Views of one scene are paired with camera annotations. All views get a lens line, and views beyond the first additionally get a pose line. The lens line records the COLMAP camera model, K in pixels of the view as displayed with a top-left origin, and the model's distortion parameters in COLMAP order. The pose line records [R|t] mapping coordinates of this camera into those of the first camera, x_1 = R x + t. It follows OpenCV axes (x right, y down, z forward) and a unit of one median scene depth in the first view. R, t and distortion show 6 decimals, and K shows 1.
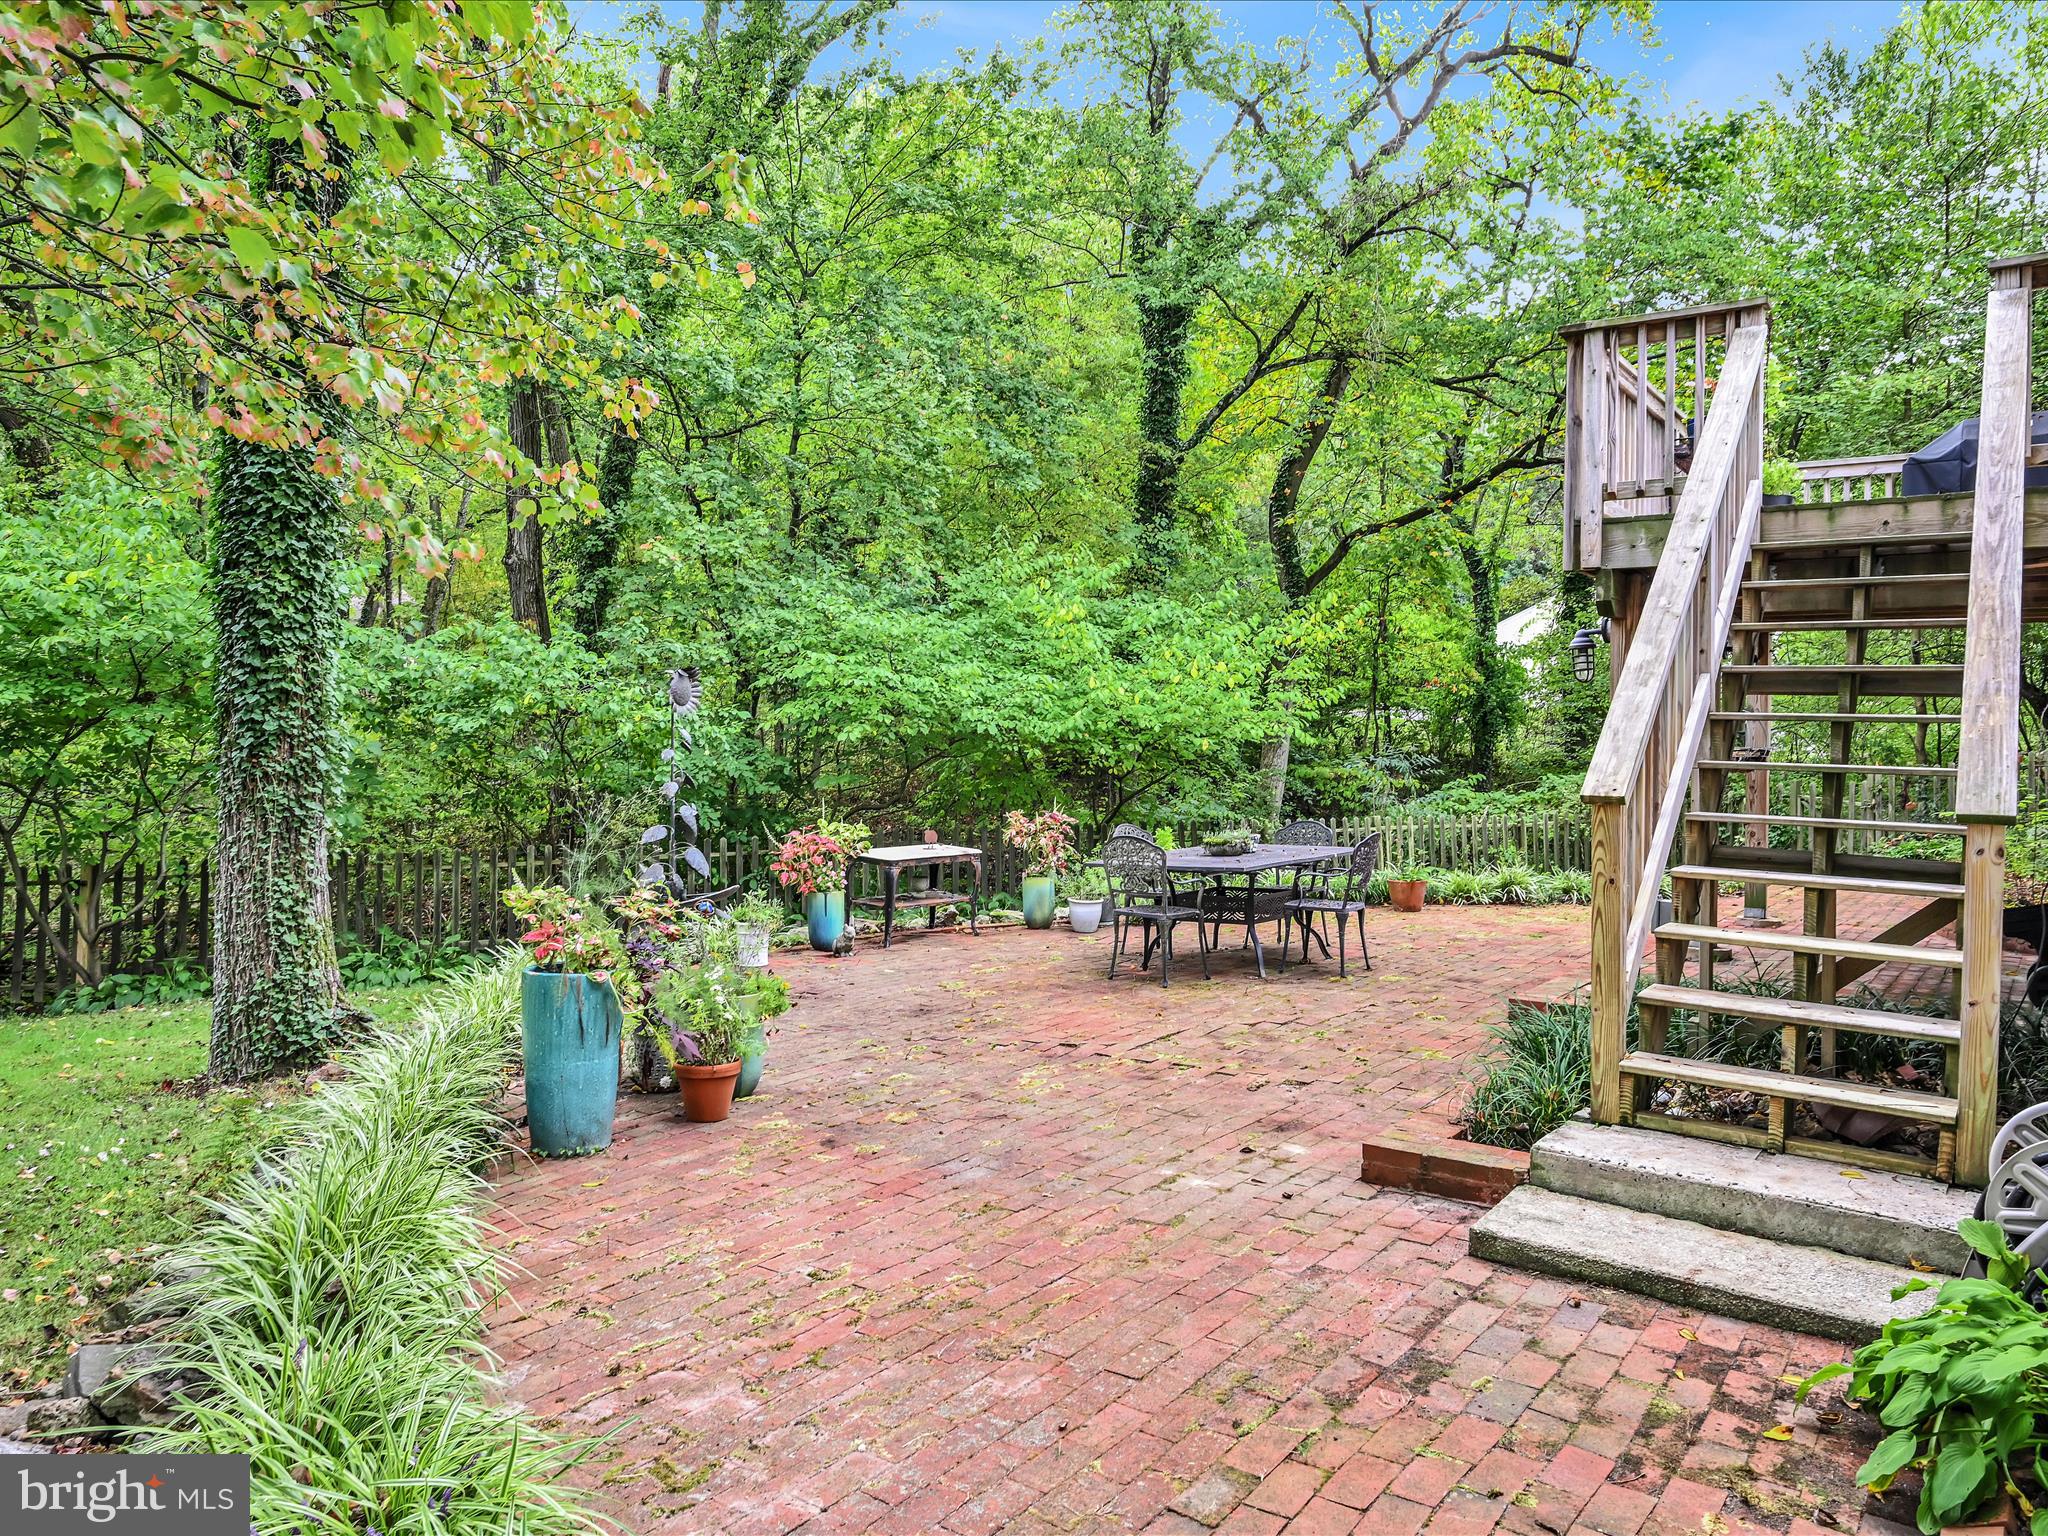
lens RADIAL K [[1430.5, 0, 1036.4], [0, 1430.5, 762.5], [0, 0, 1]] dist [0.007910, 0.005858]
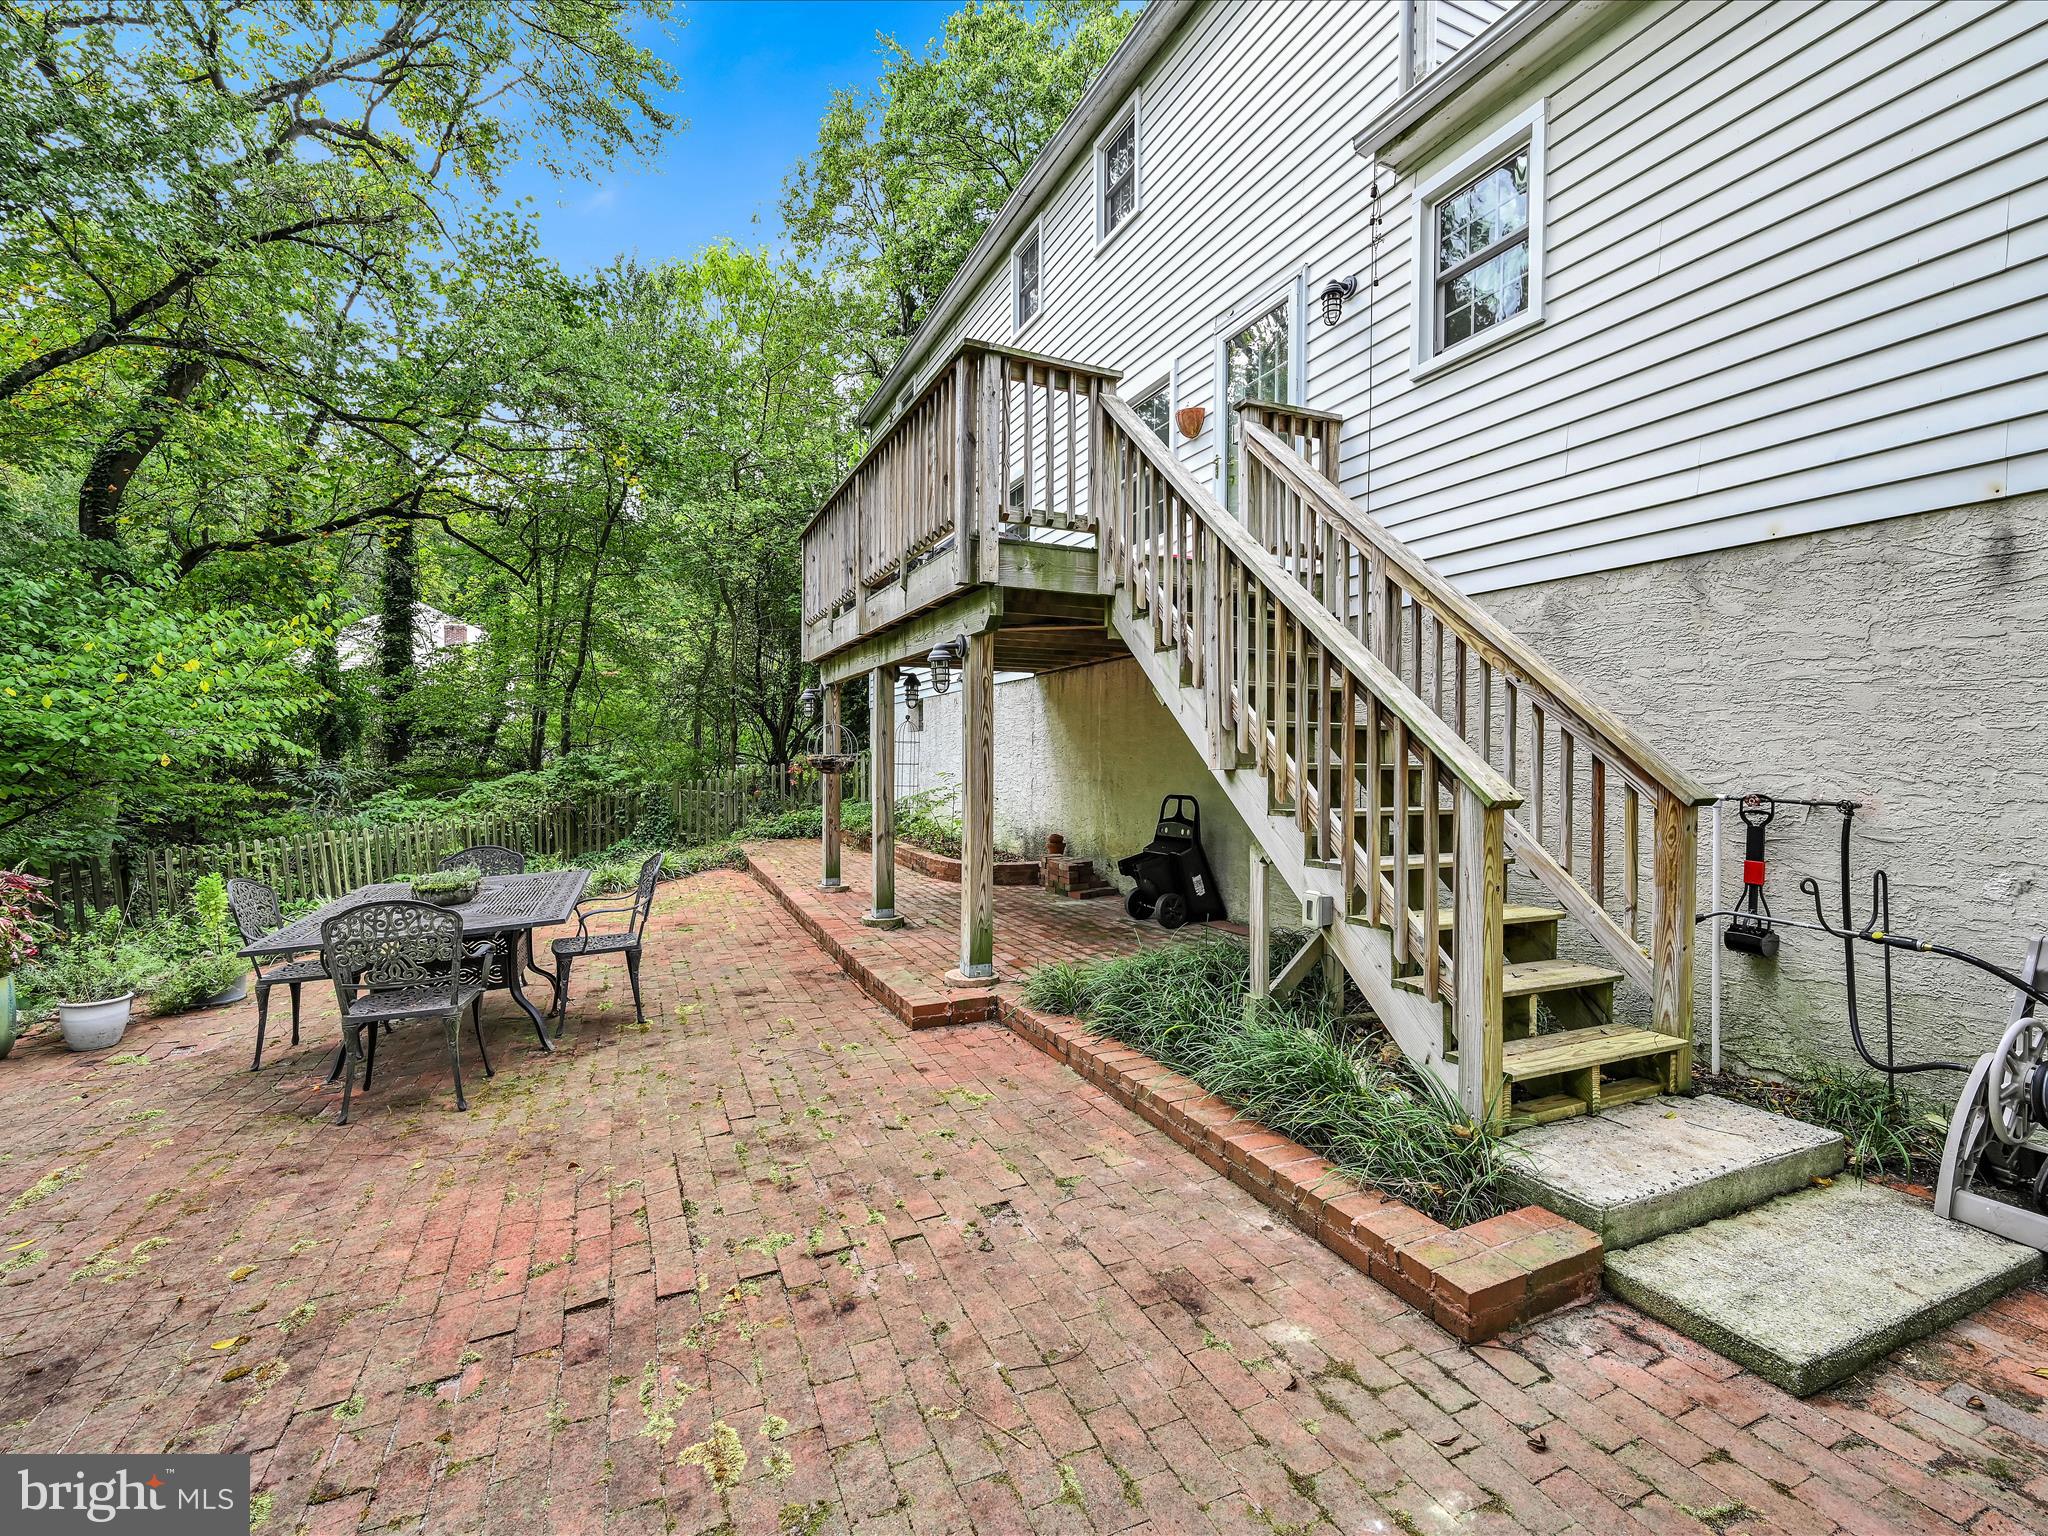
lens RADIAL K [[928.3, 0, 1024.0], [0, 928.3, 768.0], [0, 0, 1]] dist [-0.001291, -0.000435]
pose [[0.492773, -0.032082, 0.869566, -0.096846], [0.028280, 0.999383, 0.020846, -0.006903], [-0.869698, 0.014319, 0.493376, 0.323128]]
